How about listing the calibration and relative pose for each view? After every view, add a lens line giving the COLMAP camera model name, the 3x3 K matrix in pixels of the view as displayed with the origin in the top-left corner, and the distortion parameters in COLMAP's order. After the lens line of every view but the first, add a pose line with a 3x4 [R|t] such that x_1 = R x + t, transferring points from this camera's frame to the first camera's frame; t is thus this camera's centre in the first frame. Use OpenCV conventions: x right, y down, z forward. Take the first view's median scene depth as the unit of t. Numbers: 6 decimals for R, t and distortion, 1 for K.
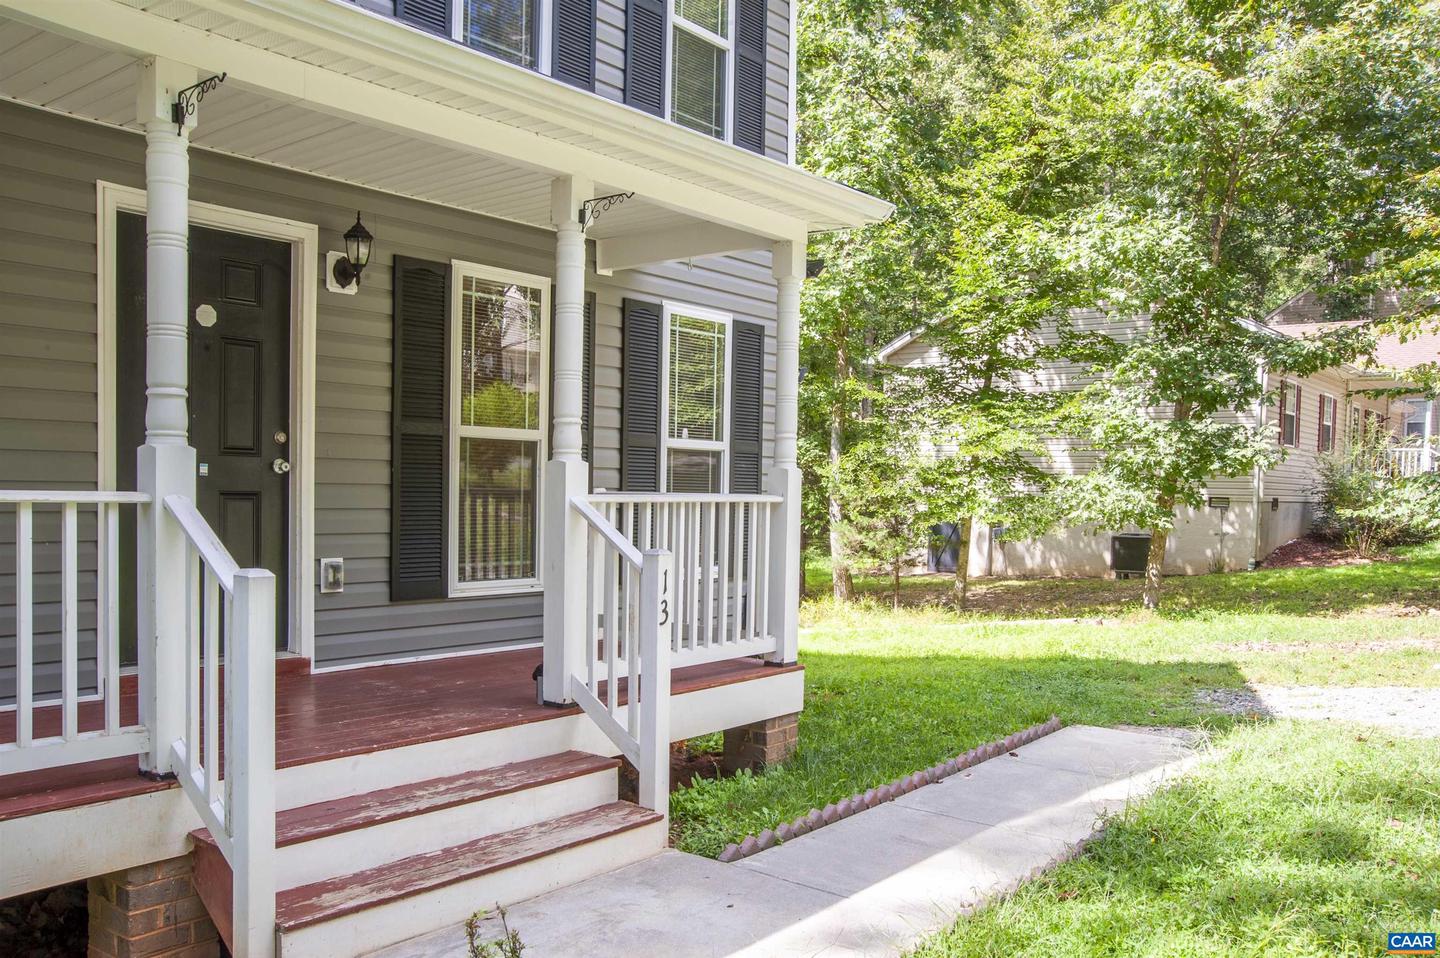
lens RADIAL K [[1199.1, 0, 718.1], [0, 1199.1, 512.1], [0, 0, 1]] dist [-0.135698, 0.191280]
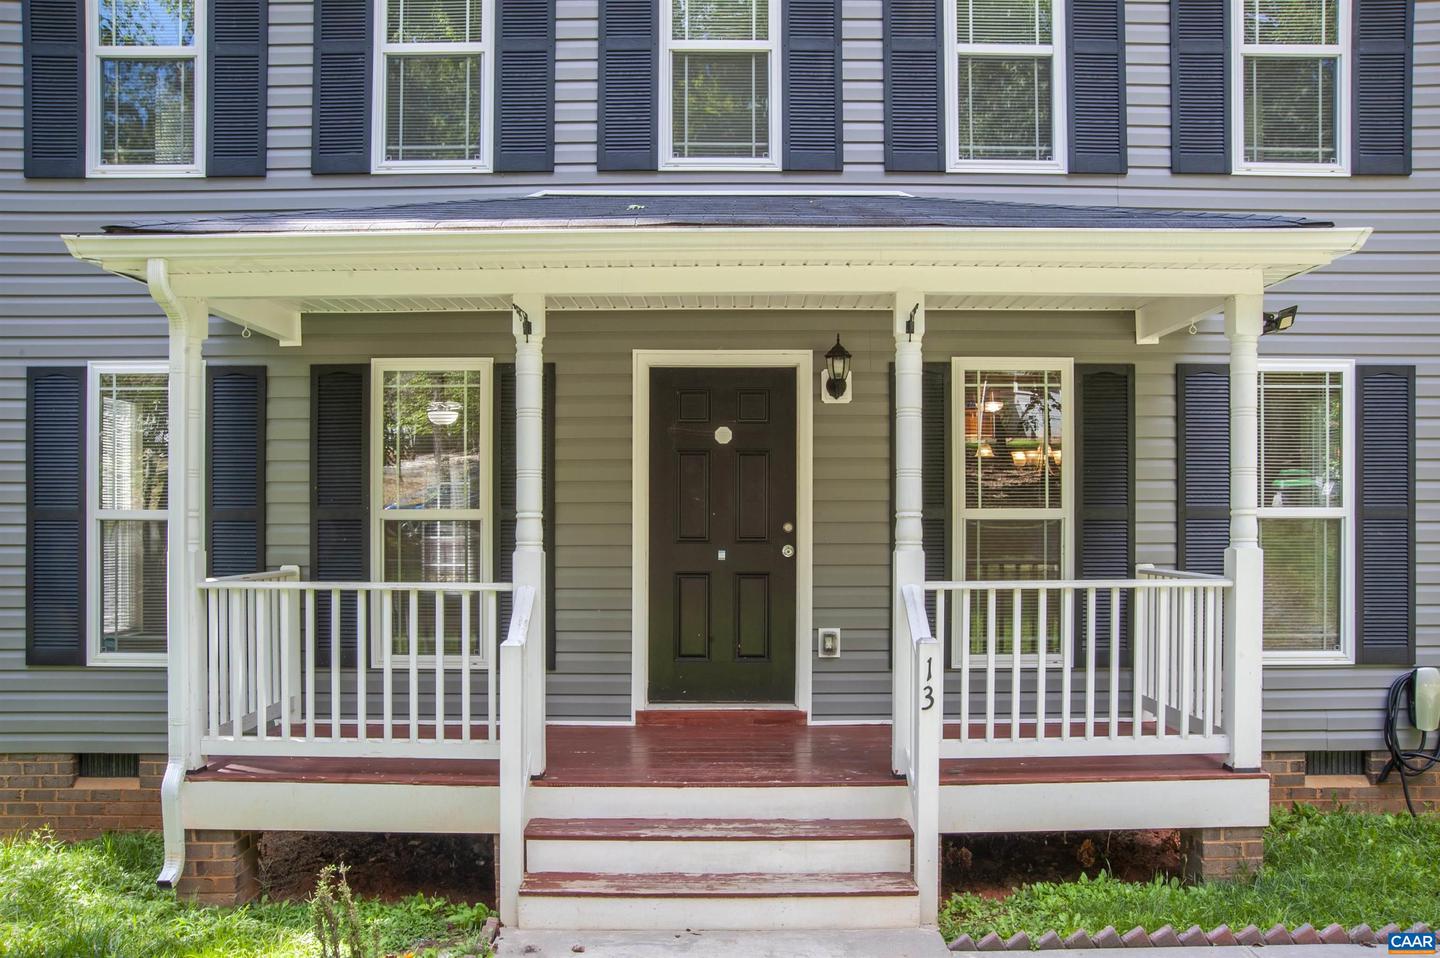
lens RADIAL K [[1241.2, 0, 735.1], [0, 1241.2, 476.6], [0, 0, 1]] dist [-0.143335, 0.187165]
pose [[0.624815, -0.045273, -0.779459, 0.624482], [-0.003364, 0.998152, -0.060672, -0.039562], [0.780766, 0.040531, 0.623508, 0.163322]]
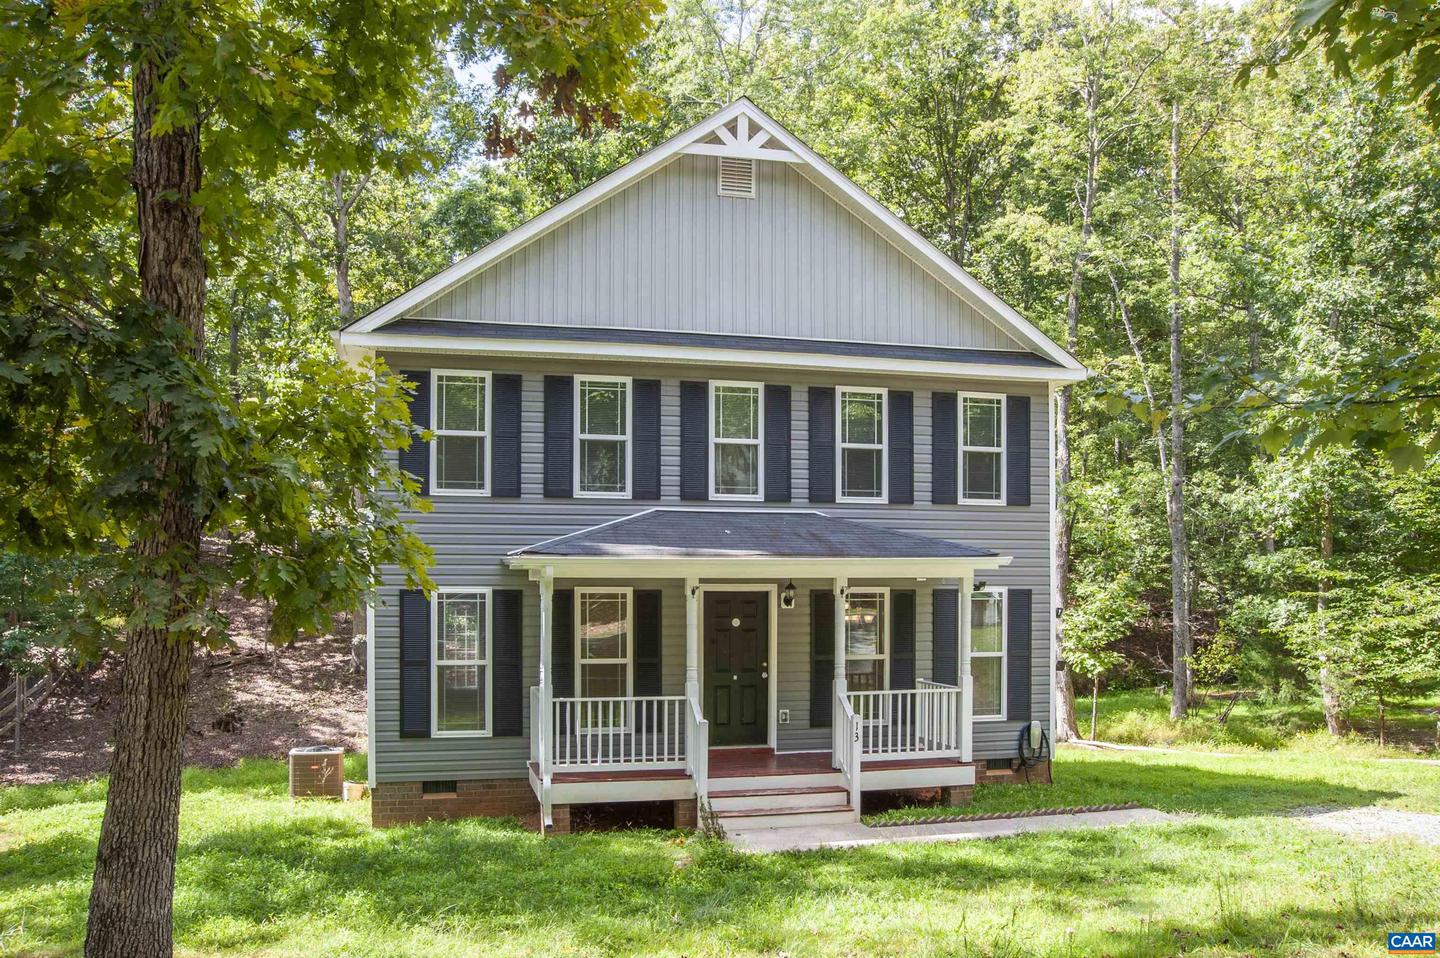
lens RADIAL K [[1199.1, 0, 718.1], [0, 1199.1, 512.1], [0, 0, 1]] dist [-0.135698, 0.191280]
pose [[0.785033, -0.058447, -0.616690, 1.298403], [0.003648, 0.995958, -0.089750, -0.172073], [0.619443, 0.068207, 0.782073, -1.271874]]
